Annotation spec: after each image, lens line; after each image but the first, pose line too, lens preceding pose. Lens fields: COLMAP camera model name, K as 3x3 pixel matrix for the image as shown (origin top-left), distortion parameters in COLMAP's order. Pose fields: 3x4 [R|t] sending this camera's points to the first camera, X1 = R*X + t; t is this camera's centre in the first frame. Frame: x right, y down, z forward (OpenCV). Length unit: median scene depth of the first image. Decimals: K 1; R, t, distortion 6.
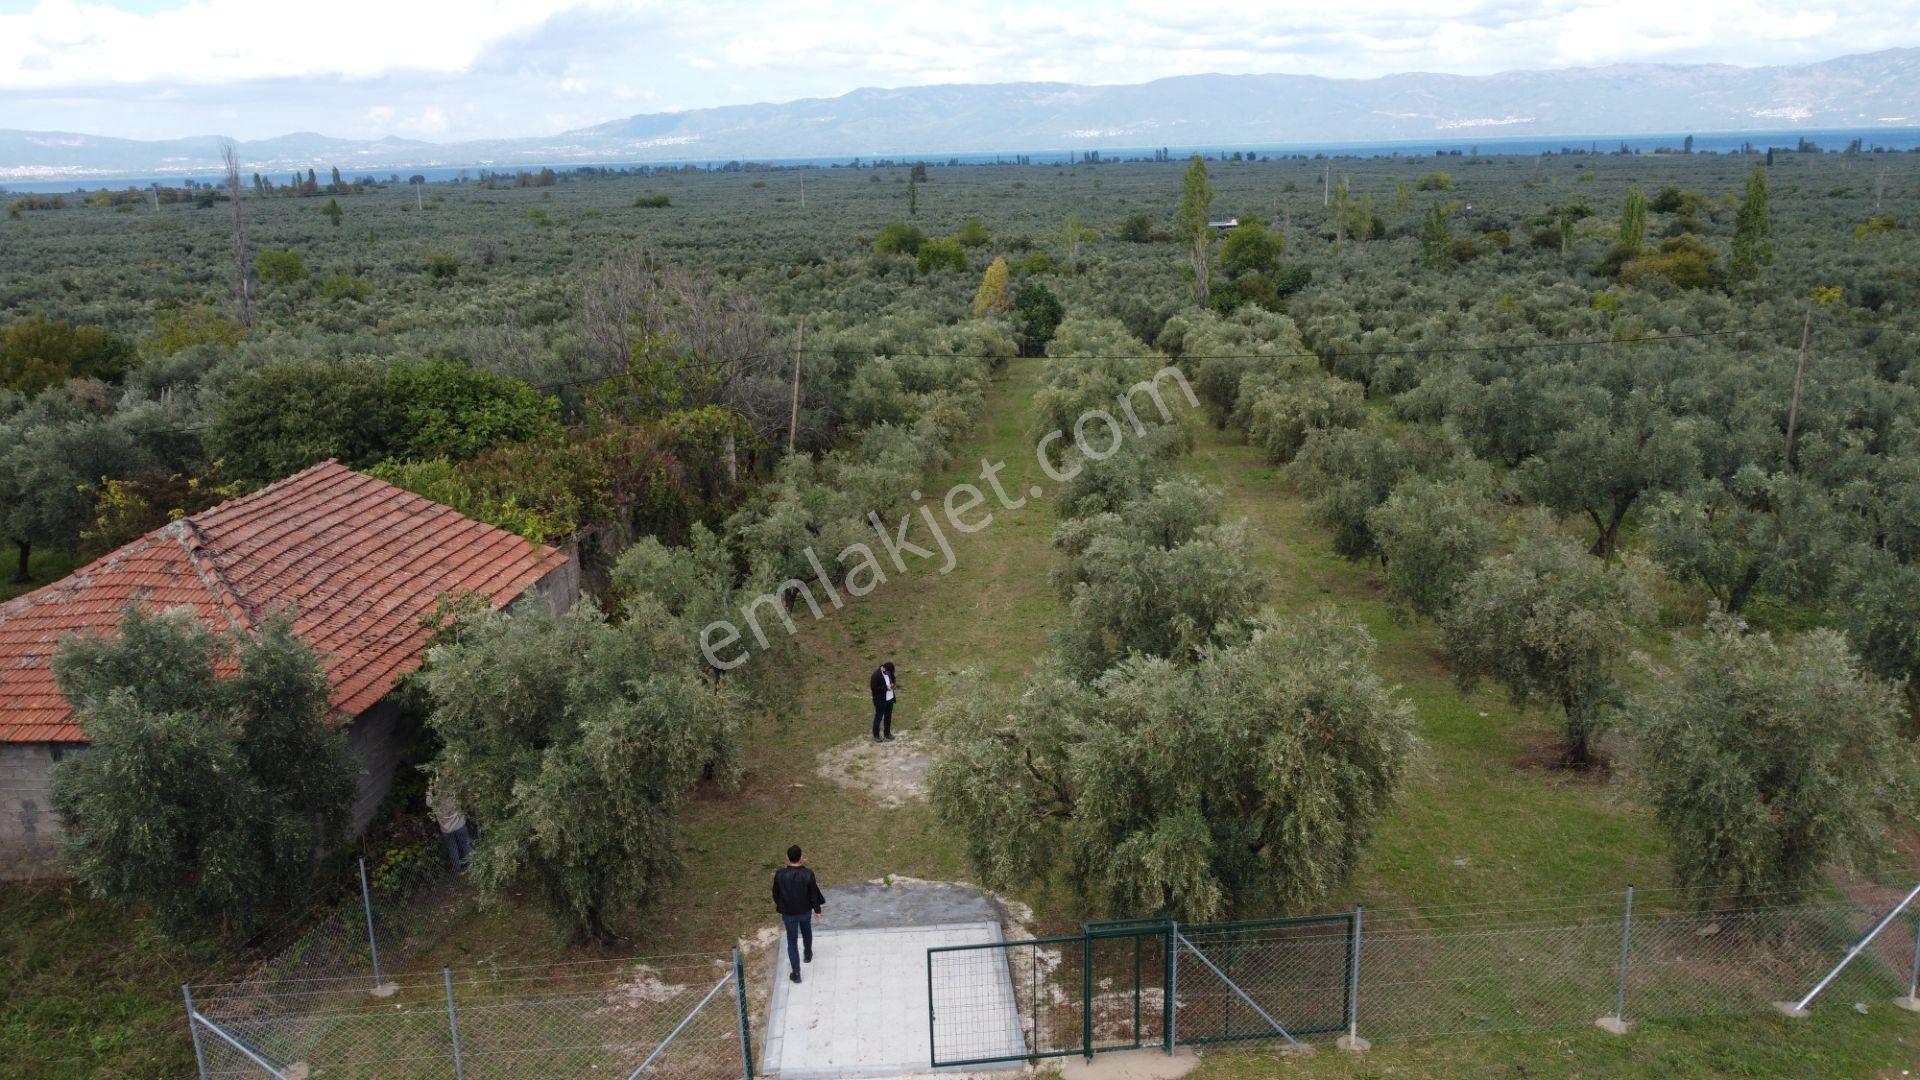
lens RADIAL K [[1449.3, 0, 960.0], [0, 1449.3, 544.3], [0, 0, 1]] dist [0.007527, -0.010079]
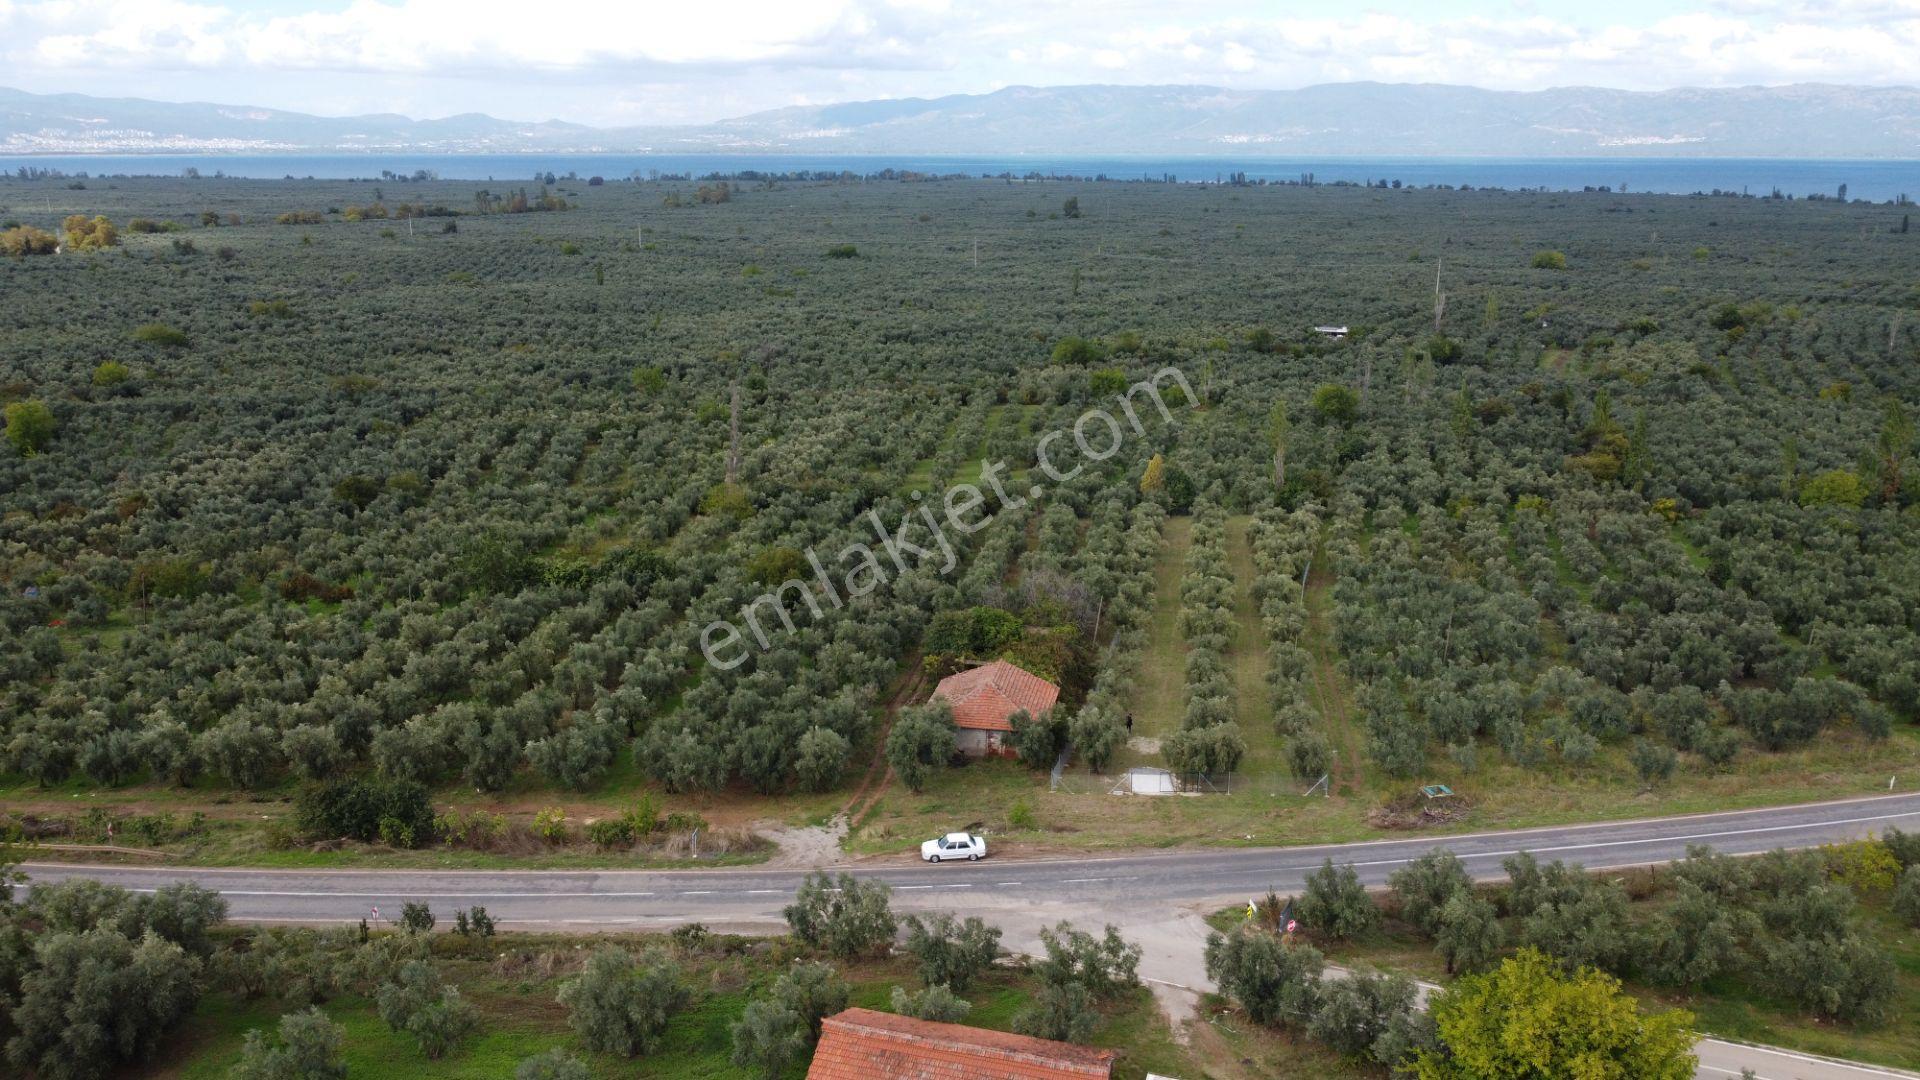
lens RADIAL K [[1449.3, 0, 960.0], [0, 1449.3, 544.3], [0, 0, 1]] dist [0.007527, -0.010079]
pose [[0.994847, 0.055063, -0.085134, -0.026417], [-0.054807, 0.998483, 0.005344, -0.045740], [0.085299, -0.000650, 0.996355, -0.349259]]
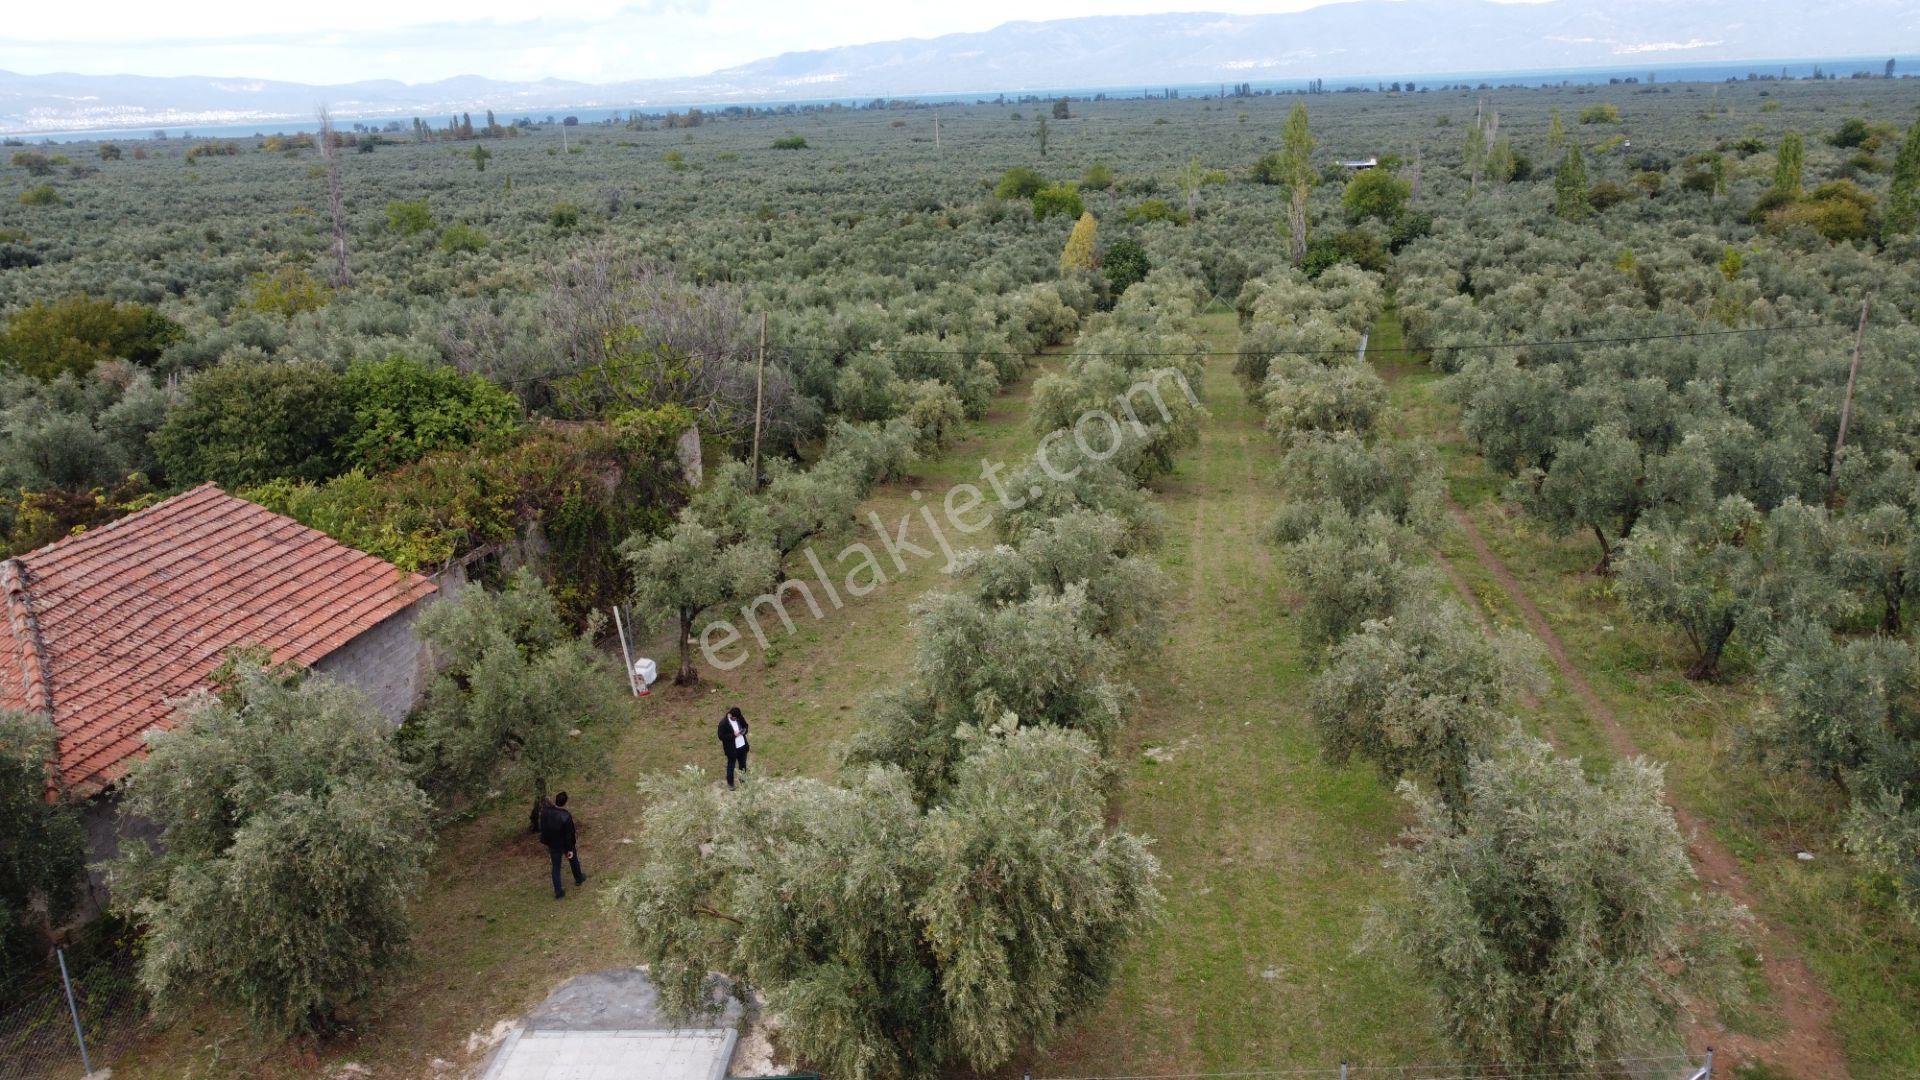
lens RADIAL K [[1449.3, 0, 960.0], [0, 1449.3, 544.3], [0, 0, 1]] dist [0.007527, -0.010079]
pose [[0.995116, 0.017595, -0.097132, 0.020502], [-0.013550, 0.999020, 0.042143, -0.007666], [0.097778, -0.040621, 0.994379, 0.007188]]
